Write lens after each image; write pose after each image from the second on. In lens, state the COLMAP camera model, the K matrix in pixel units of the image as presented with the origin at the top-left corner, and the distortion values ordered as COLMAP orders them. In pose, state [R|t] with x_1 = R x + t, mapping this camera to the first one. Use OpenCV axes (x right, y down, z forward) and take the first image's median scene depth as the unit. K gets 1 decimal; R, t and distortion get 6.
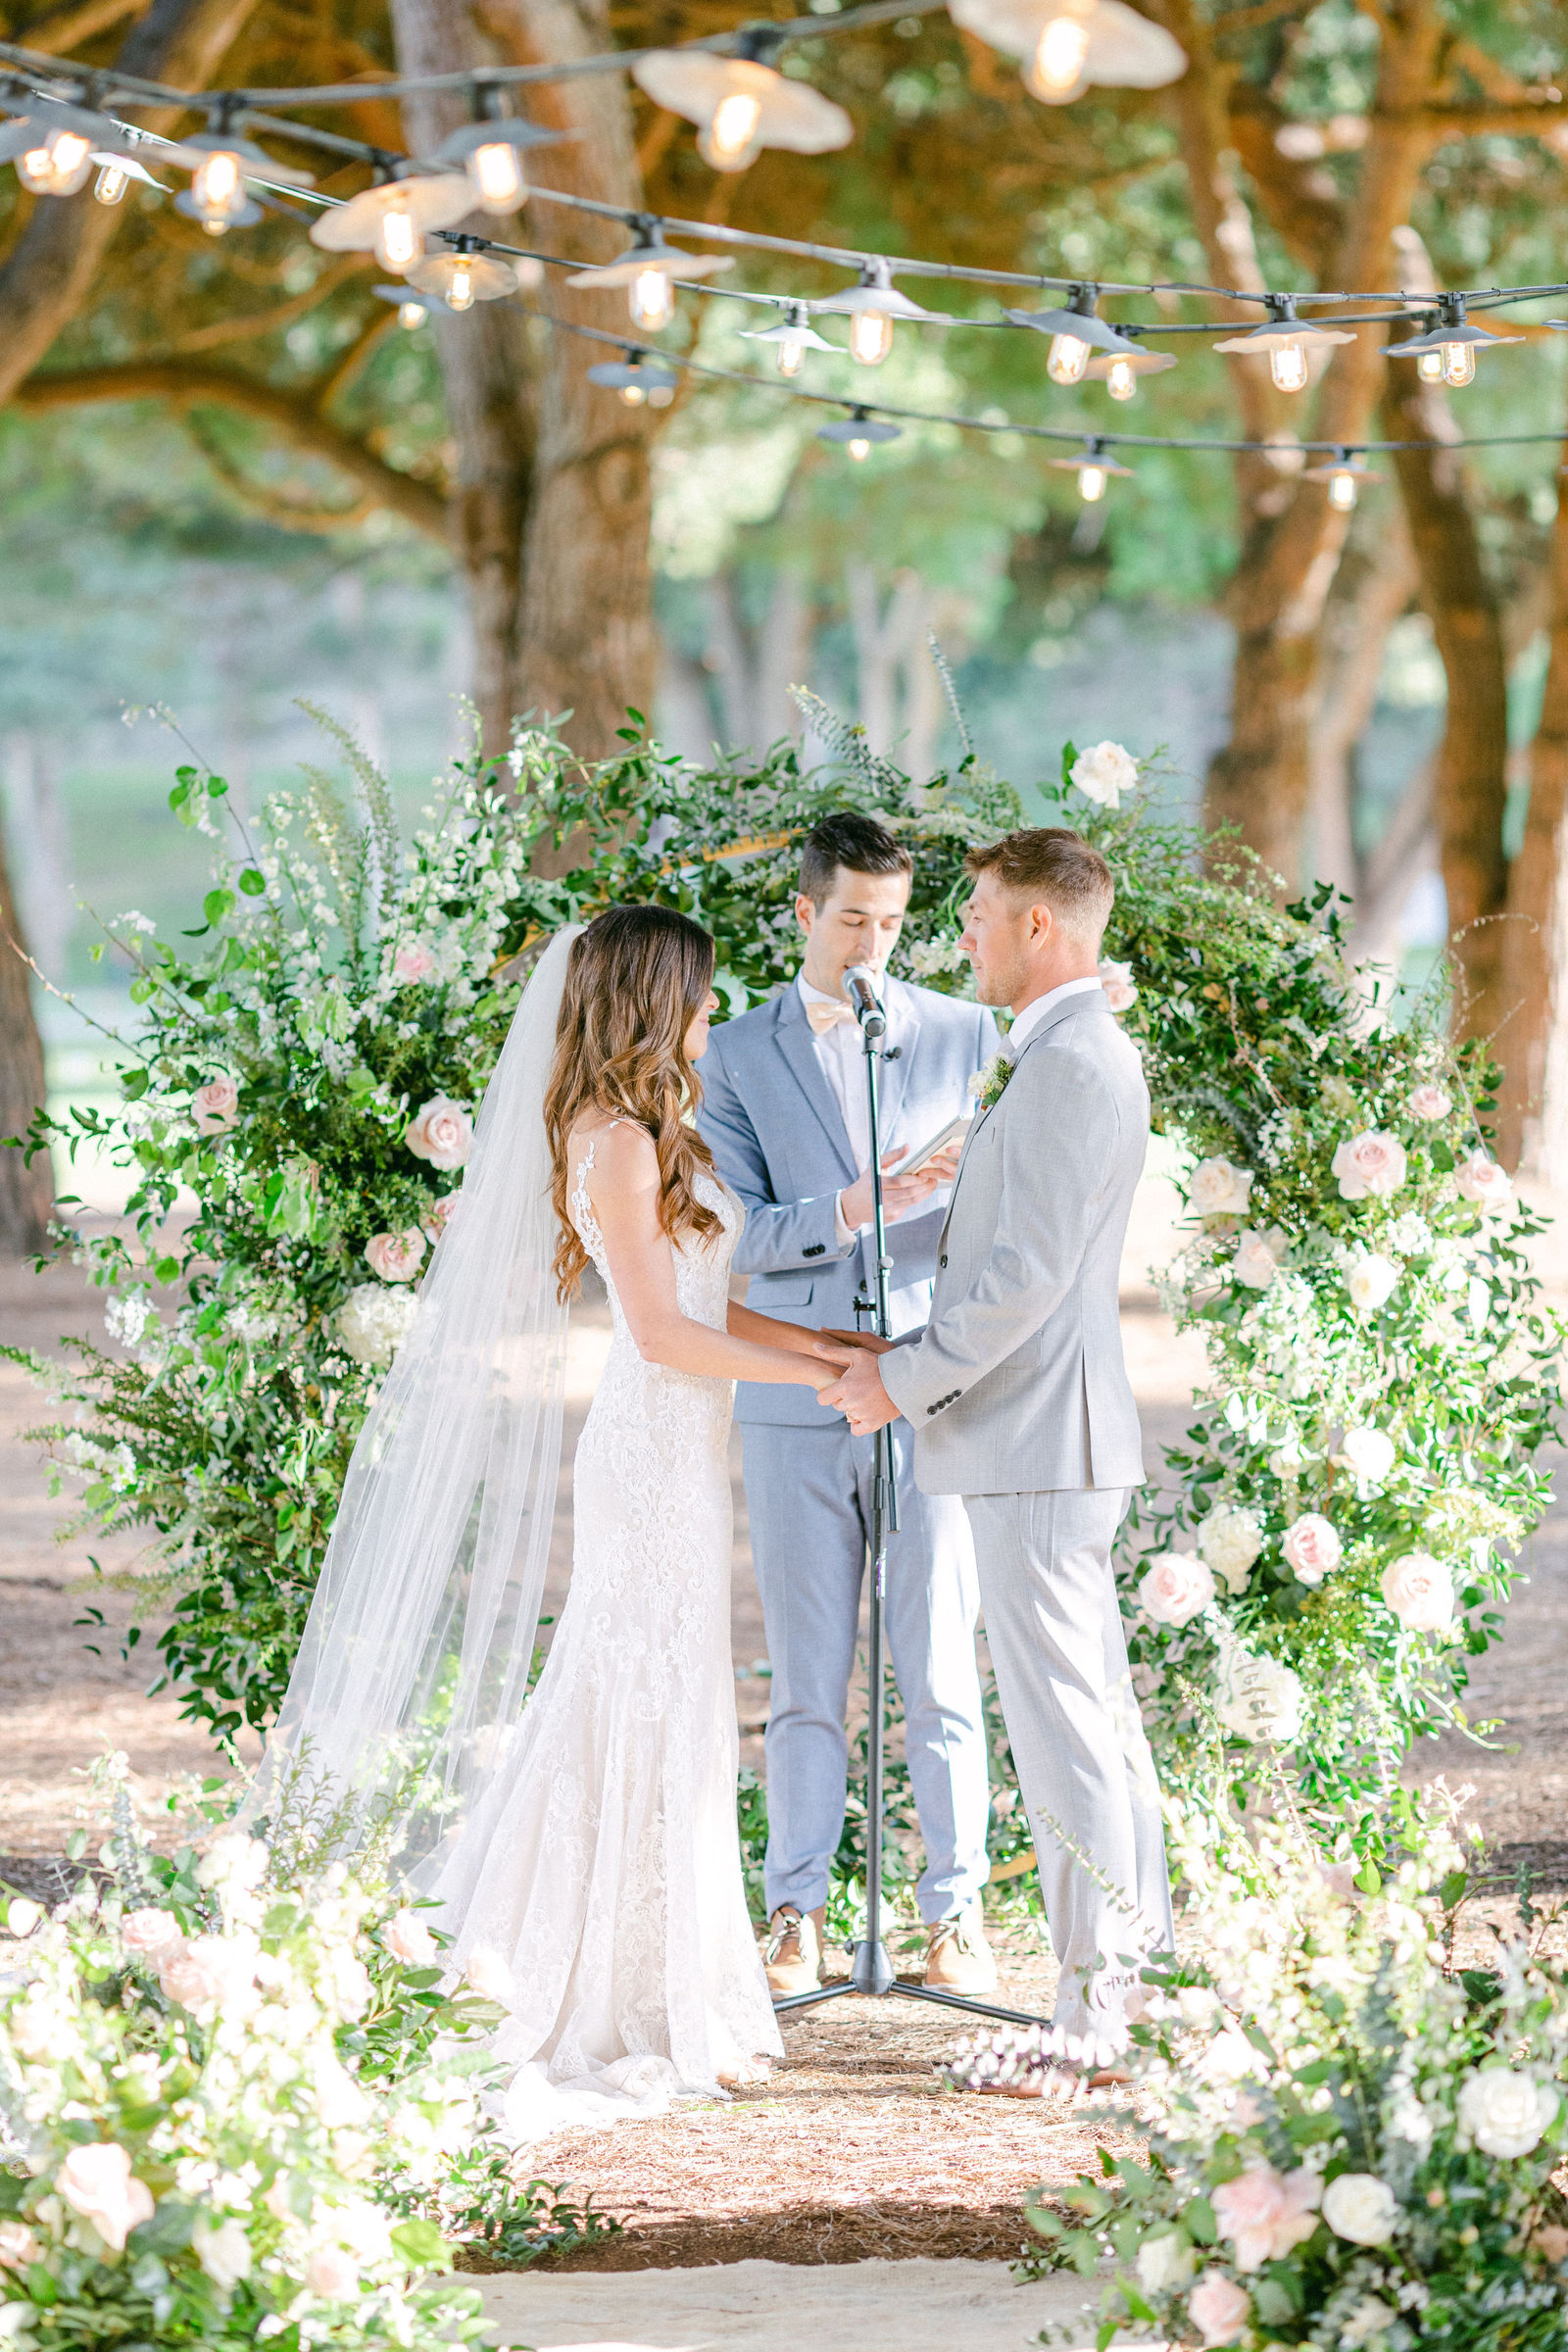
lens RADIAL K [[9427.2, 0, 783.2], [0, 9427.2, 1191.0], [0, 0, 1]] dist [0.051620, 0.000000]
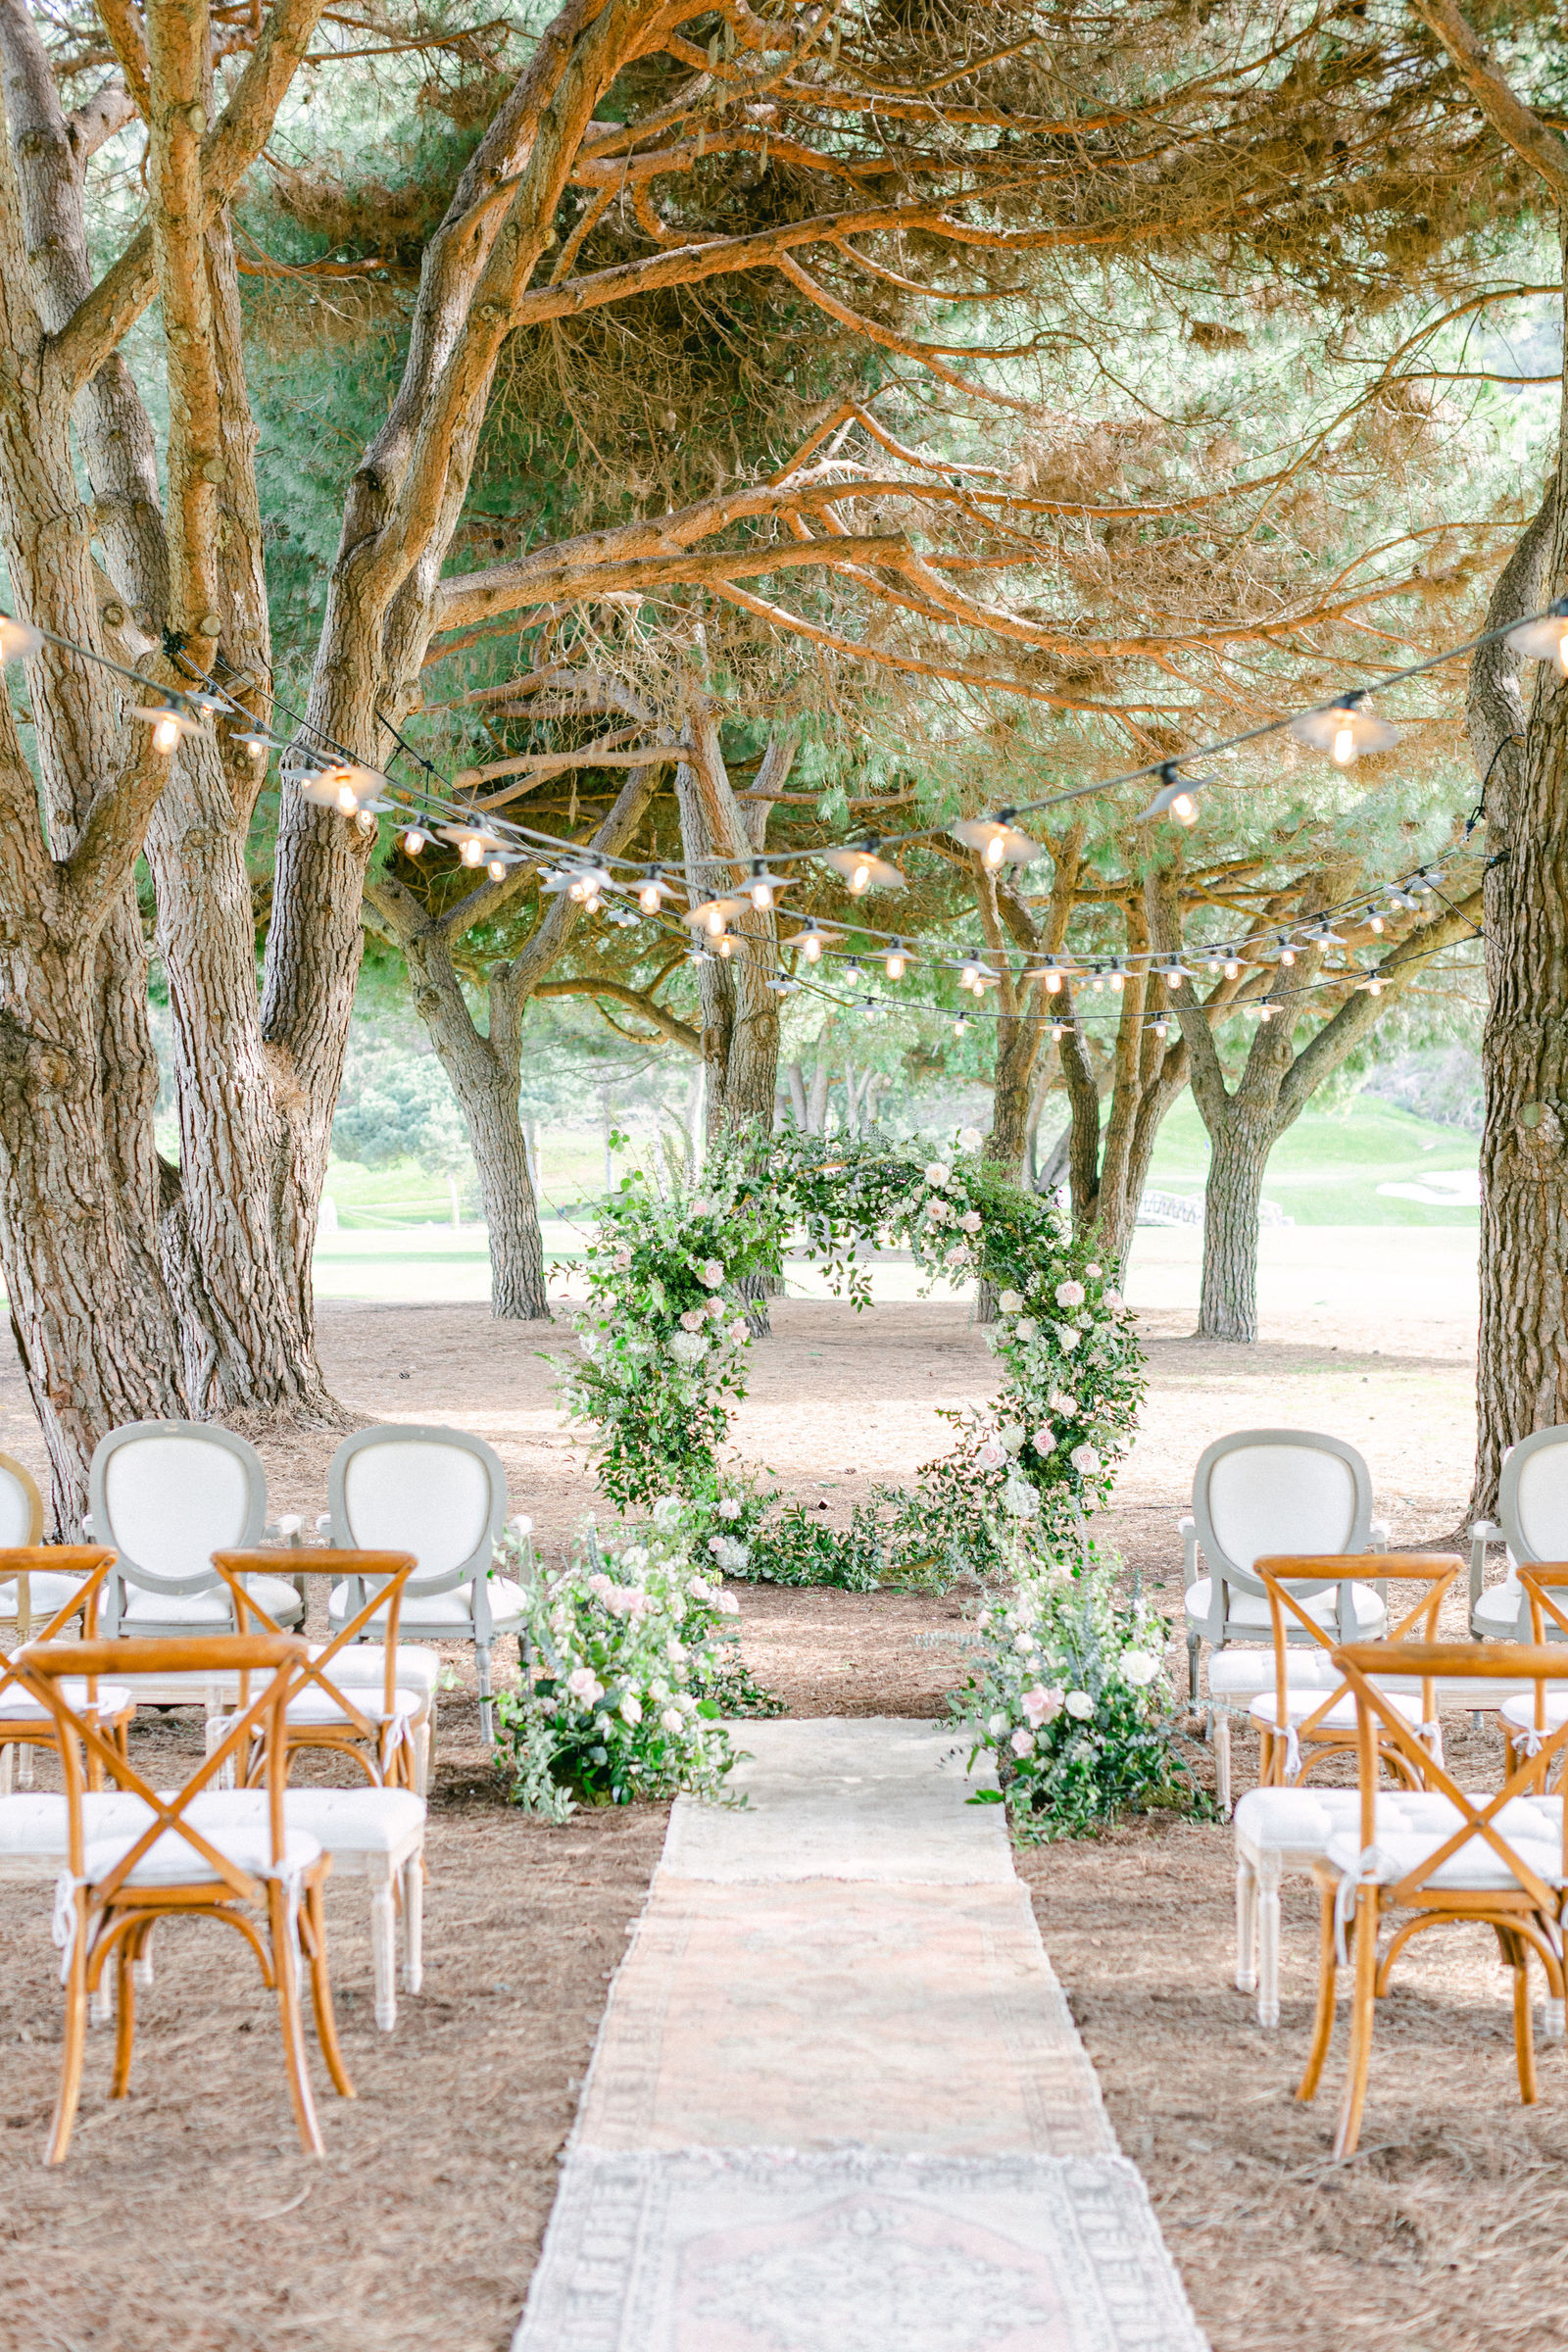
lens RADIAL K [[3556.1, 0, 747.1], [0, 3556.1, 1193.6], [0, 0, 1]] dist [0.042371, 0.000000]
pose [[0.999628, 0.020830, -0.017633, -0.009389], [-0.021341, 0.999341, -0.029353, 0.000321], [0.017010, 0.029719, 0.999414, 0.024573]]
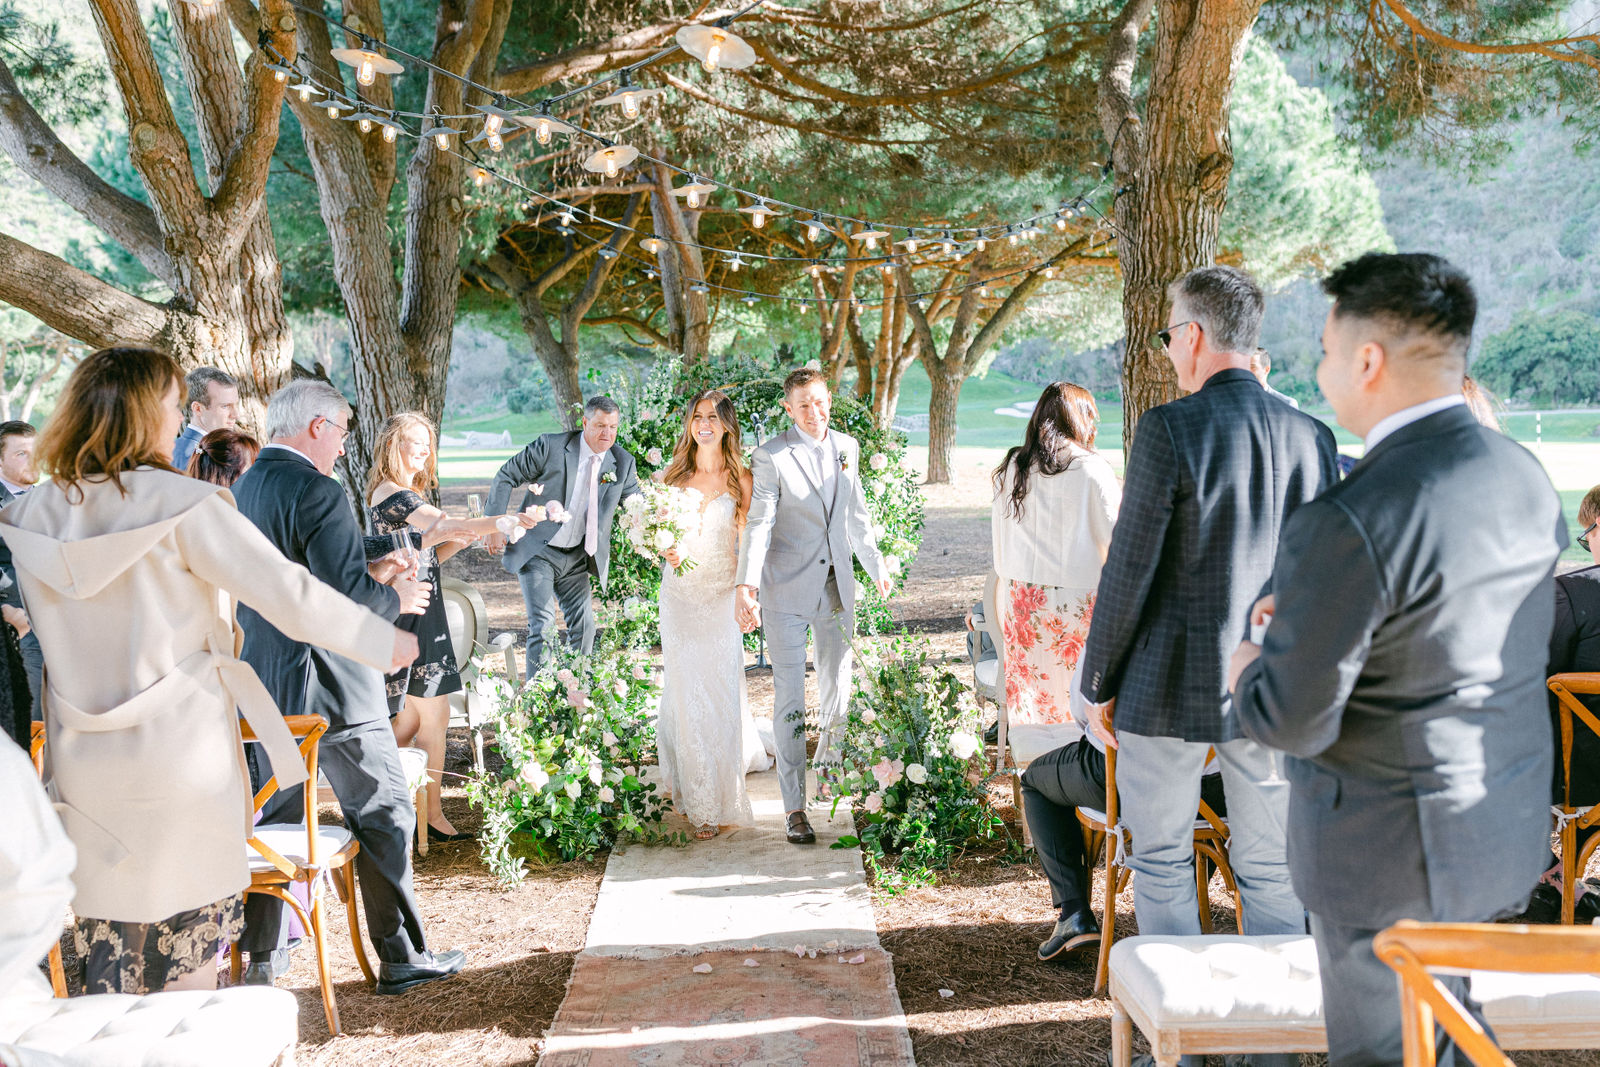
lens RADIAL K [[1609.9, 0, 800.8], [0, 1609.9, 541.6], [0, 0, 1]] dist [0.017618, 0.000000]
pose [[0.999097, -0.014601, 0.039911, -0.000503], [0.012833, 0.998940, 0.044214, 0.000893], [-0.040514, -0.043662, 0.998225, 0.291634]]
